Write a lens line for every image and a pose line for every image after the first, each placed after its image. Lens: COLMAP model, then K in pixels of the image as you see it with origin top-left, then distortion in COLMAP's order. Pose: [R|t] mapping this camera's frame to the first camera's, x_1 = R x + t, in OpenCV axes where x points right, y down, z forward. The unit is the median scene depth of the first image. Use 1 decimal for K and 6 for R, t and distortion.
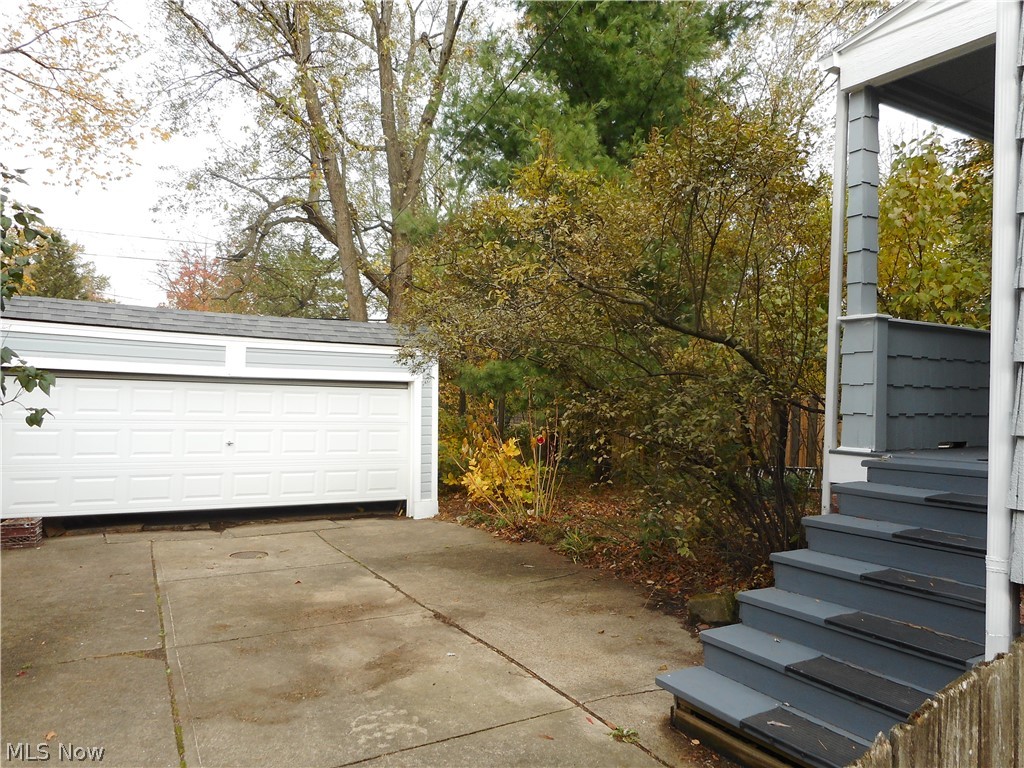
lens RADIAL K [[761.5, 0, 507.8], [0, 761.5, 382.0], [0, 0, 1]] dist [-0.006044, -0.001688]
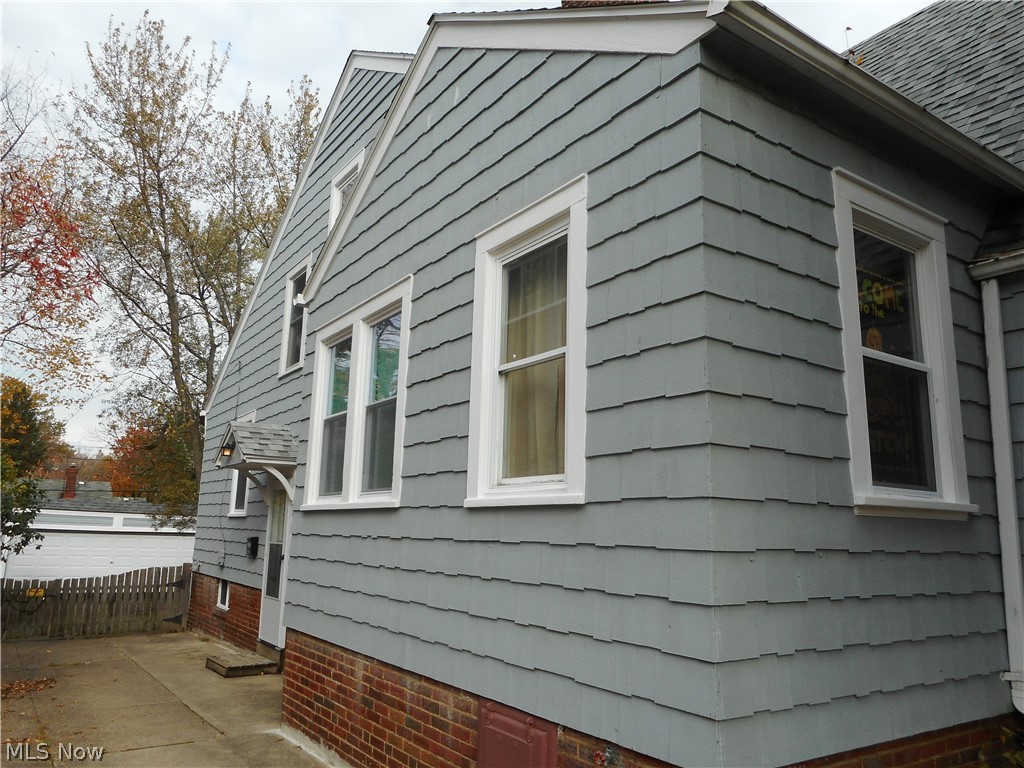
lens RADIAL K [[761.5, 0, 507.8], [0, 761.5, 382.0], [0, 0, 1]] dist [-0.006044, -0.001688]
pose [[0.998850, 0.013330, 0.046064, 0.296598], [-0.004724, 0.983269, -0.182096, -0.016413], [-0.047721, 0.181668, 0.982201, -0.578587]]
